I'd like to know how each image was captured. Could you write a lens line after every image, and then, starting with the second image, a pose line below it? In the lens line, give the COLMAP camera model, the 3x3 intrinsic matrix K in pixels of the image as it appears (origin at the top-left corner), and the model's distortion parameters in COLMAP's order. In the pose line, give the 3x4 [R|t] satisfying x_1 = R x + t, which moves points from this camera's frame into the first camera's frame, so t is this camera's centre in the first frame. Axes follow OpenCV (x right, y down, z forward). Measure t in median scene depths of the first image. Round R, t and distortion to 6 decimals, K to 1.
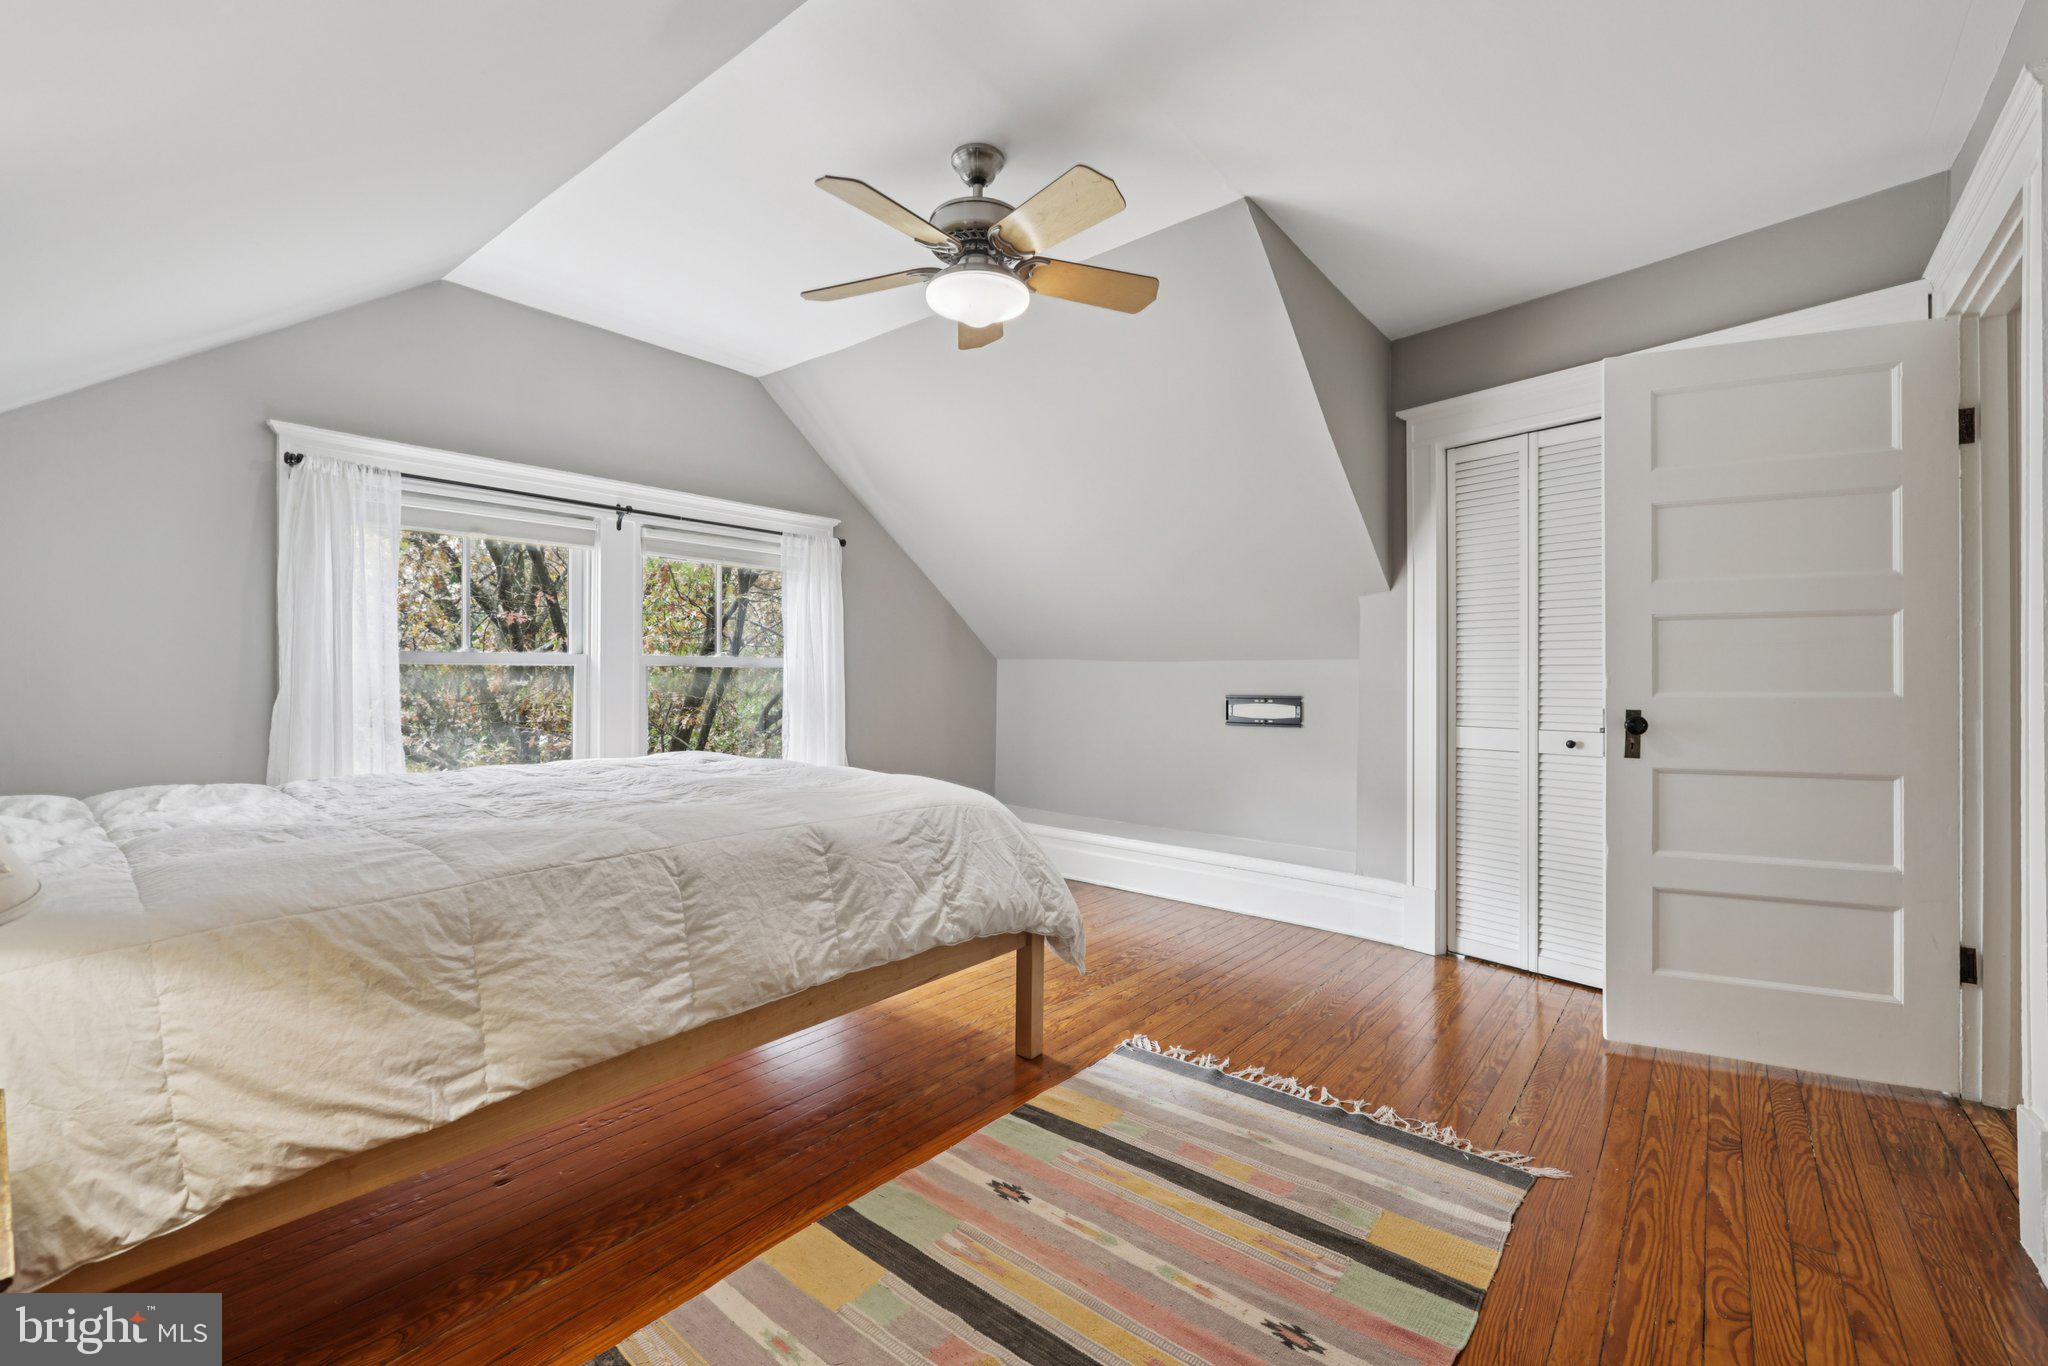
lens RADIAL K [[859.5, 0, 1024.8], [0, 859.5, 681.0], [0, 0, 1]] dist [-0.000524, -0.000001]
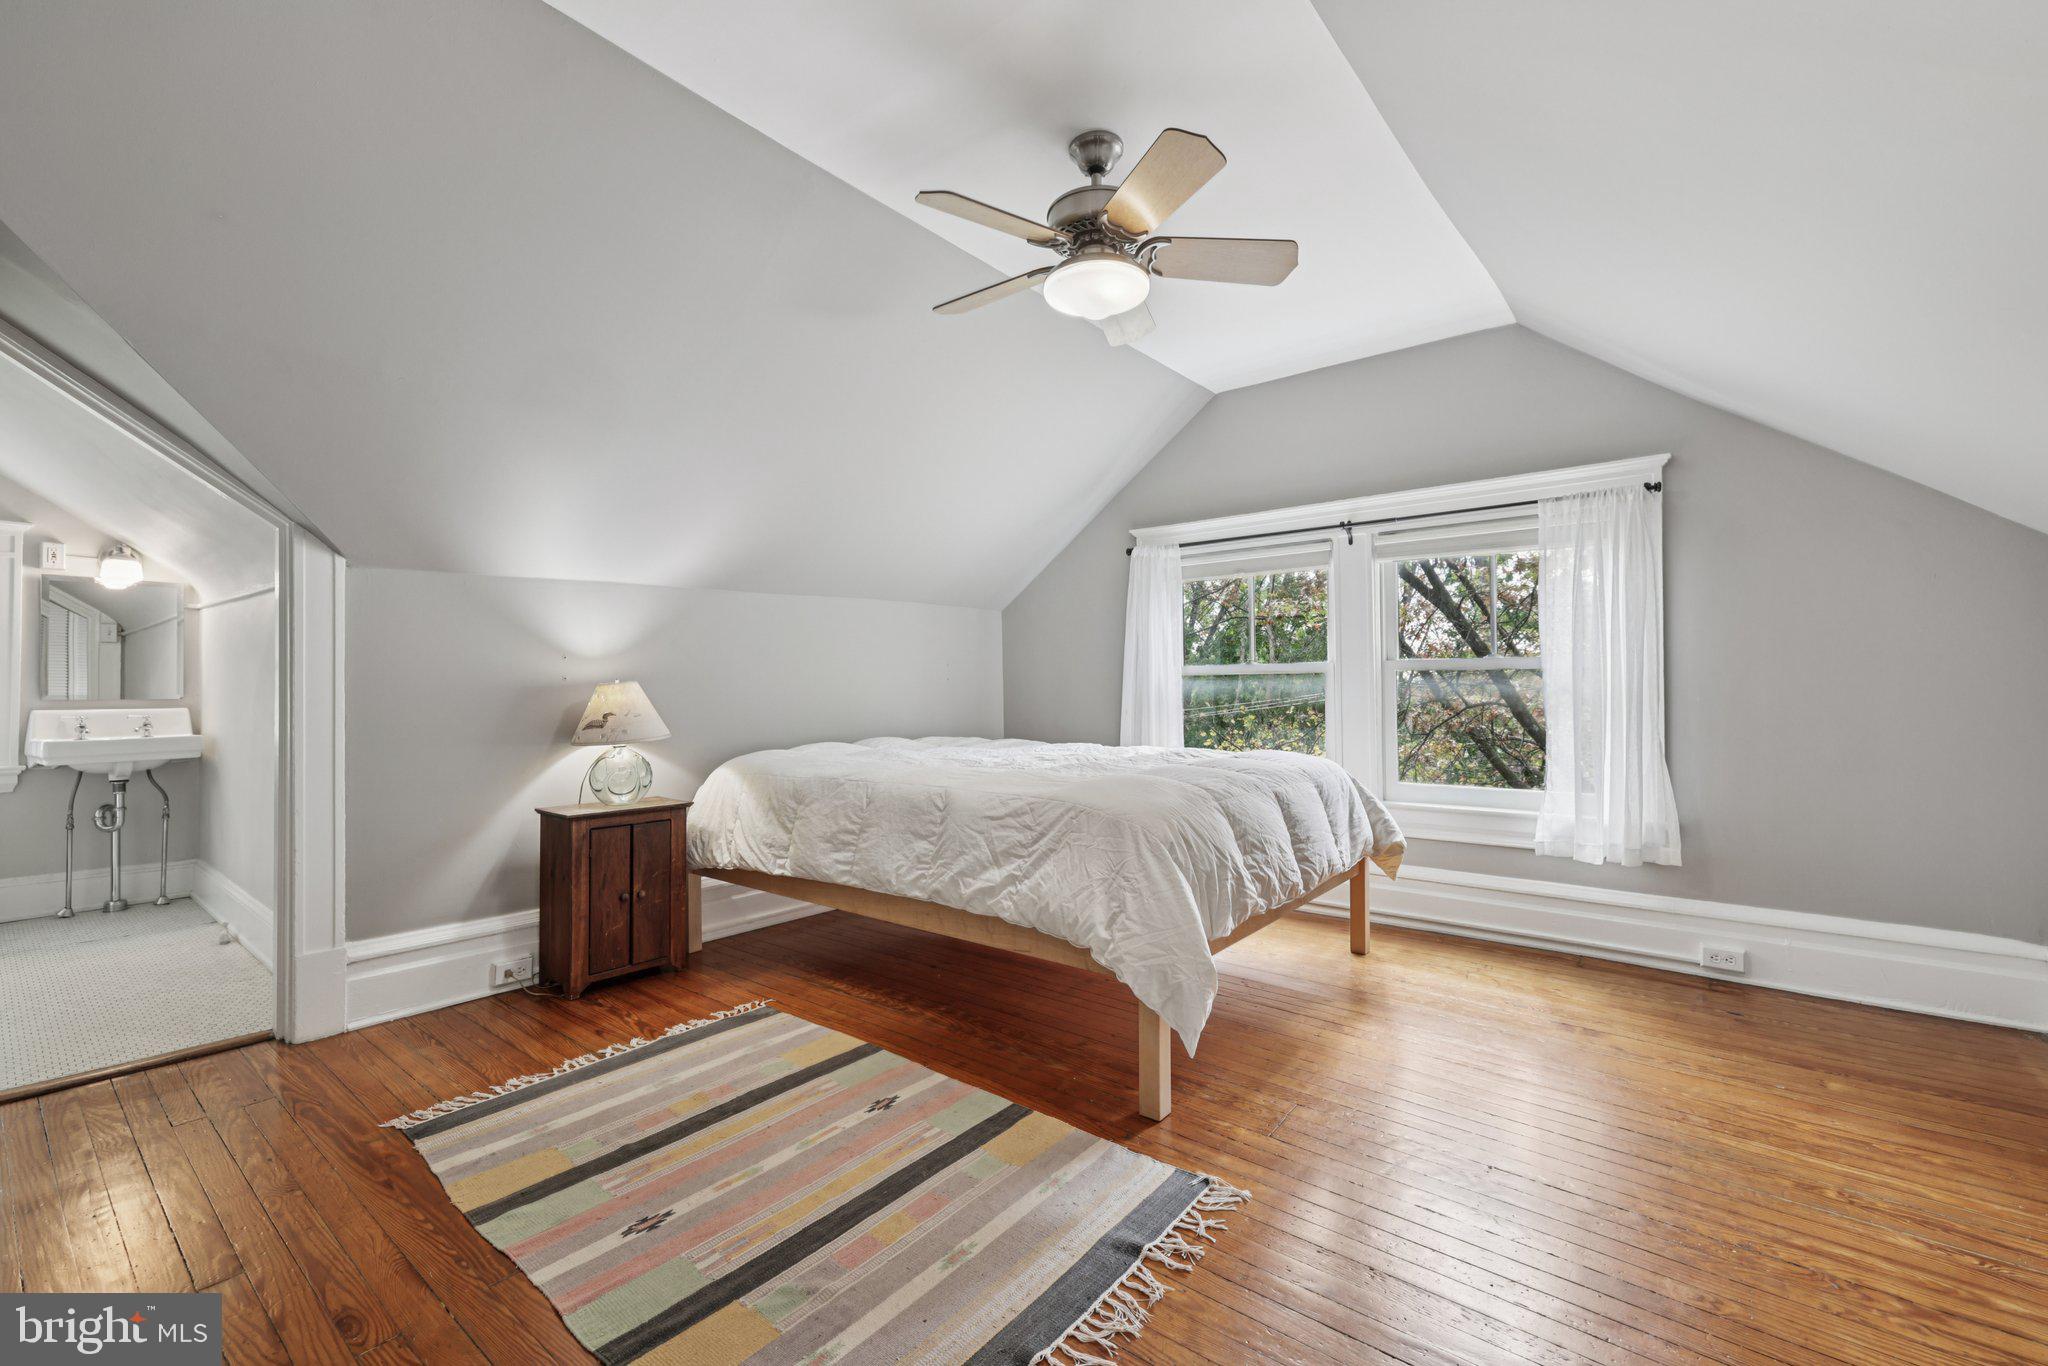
lens RADIAL K [[859.5, 0, 1025.7], [0, 859.5, 692.6], [0, 0, 1]] dist [-0.000524, -0.000001]
pose [[0.012003, -0.002297, -0.999925, 1.017607], [0.000111, 0.999997, -0.002295, 0.016892], [0.999928, -0.000084, 0.012003, 1.012939]]
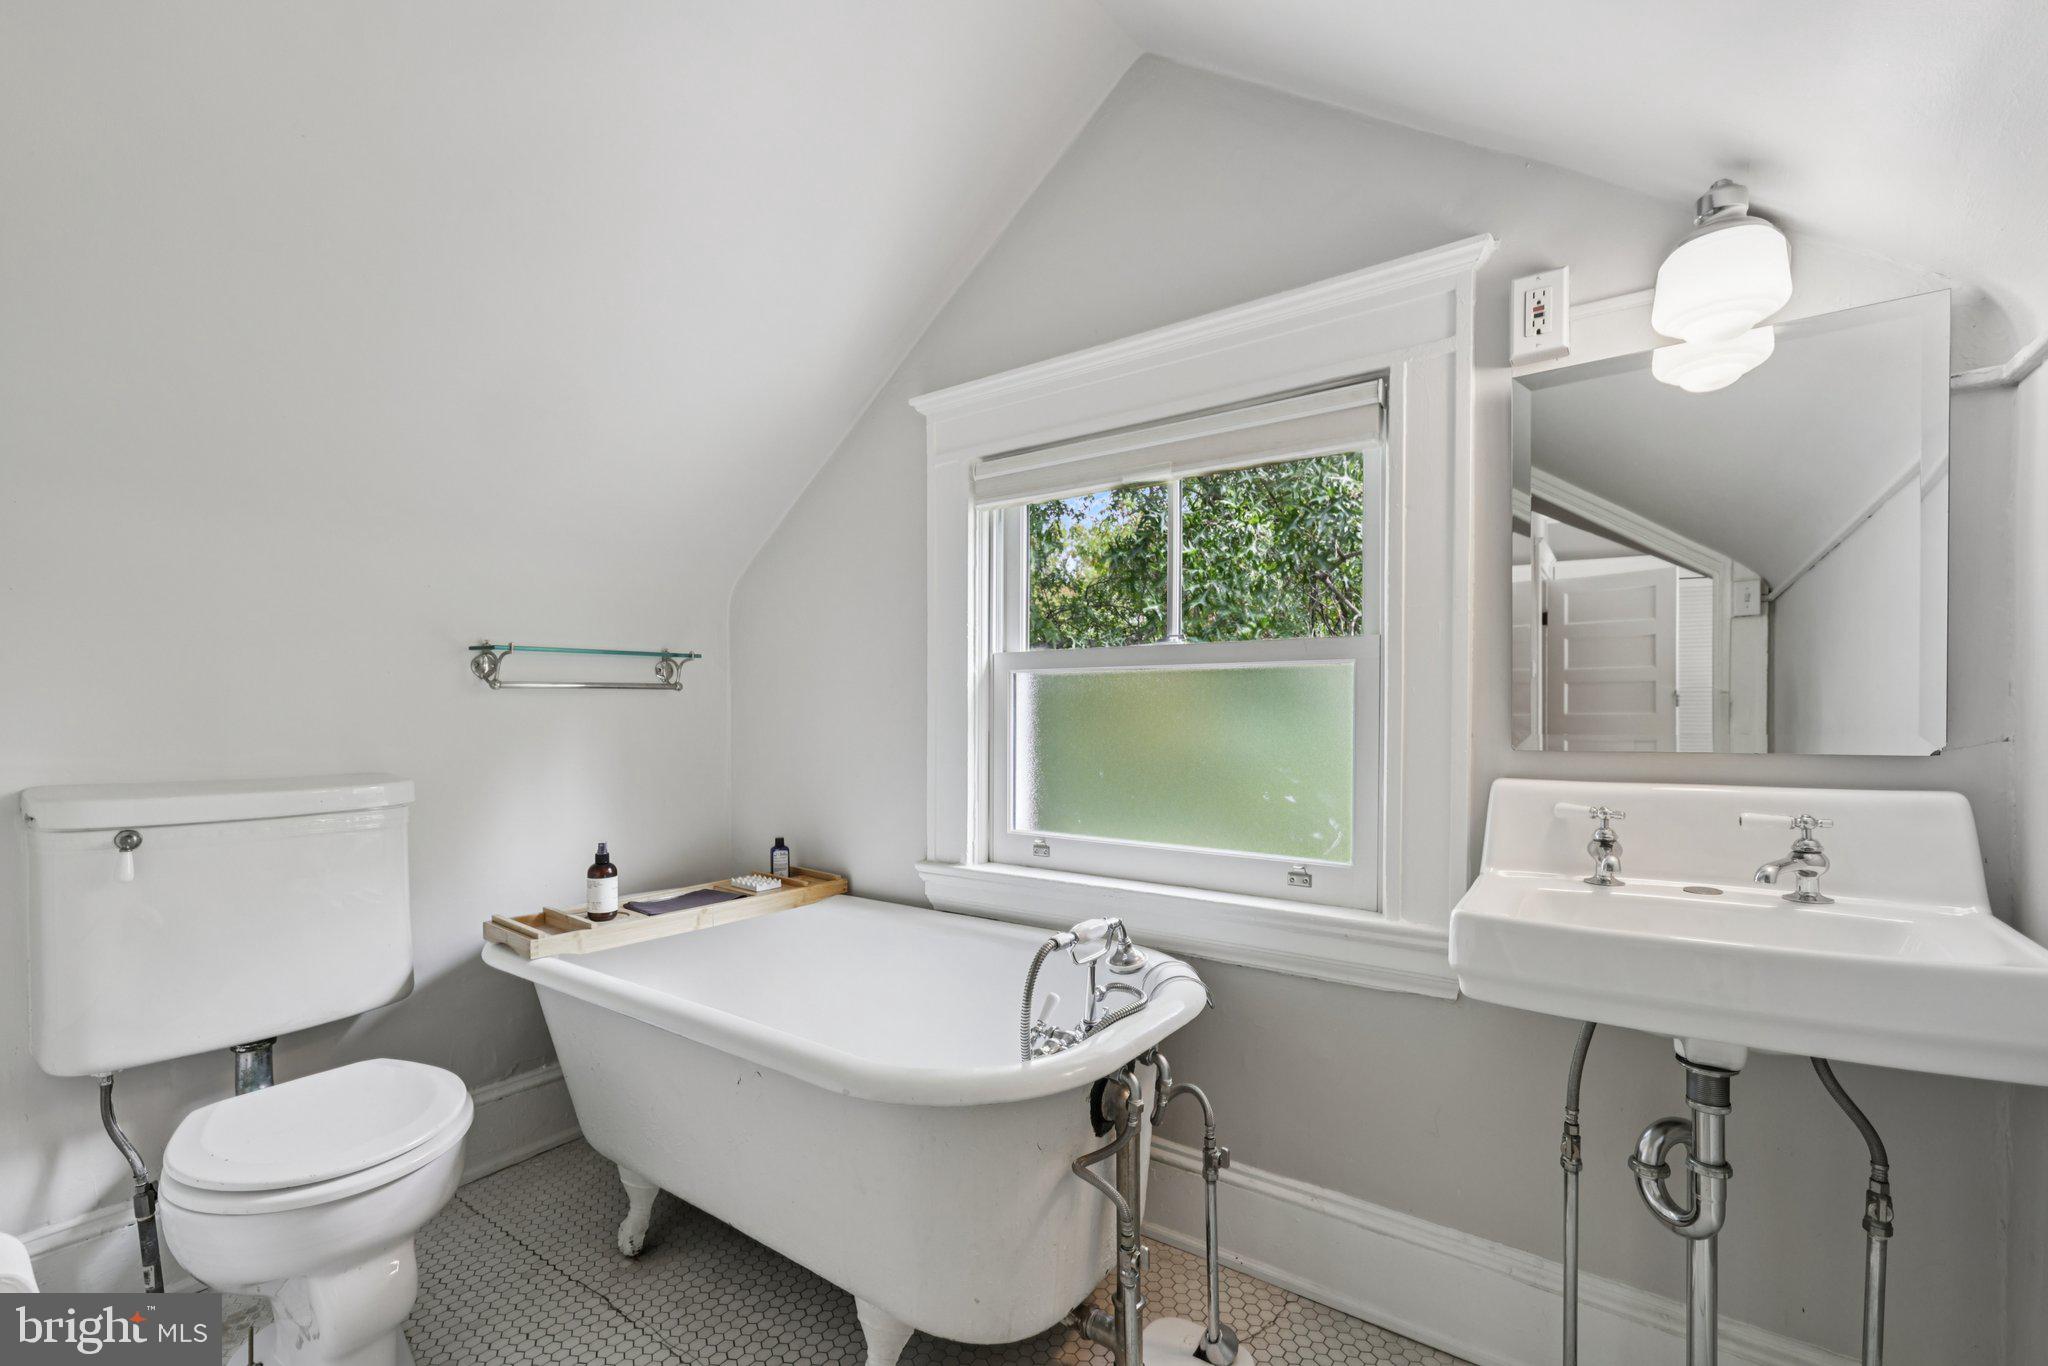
lens RADIAL K [[859.5, 0, 1015.0], [0, 859.5, 728.8], [0, 0, 1]] dist [-0.000524, -0.000001]
pose [[-0.996983, -0.001312, -0.077606, 0.461428], [-0.001708, 0.999986, 0.005042, 0.014275], [0.077598, 0.005160, -0.996971, 0.443668]]
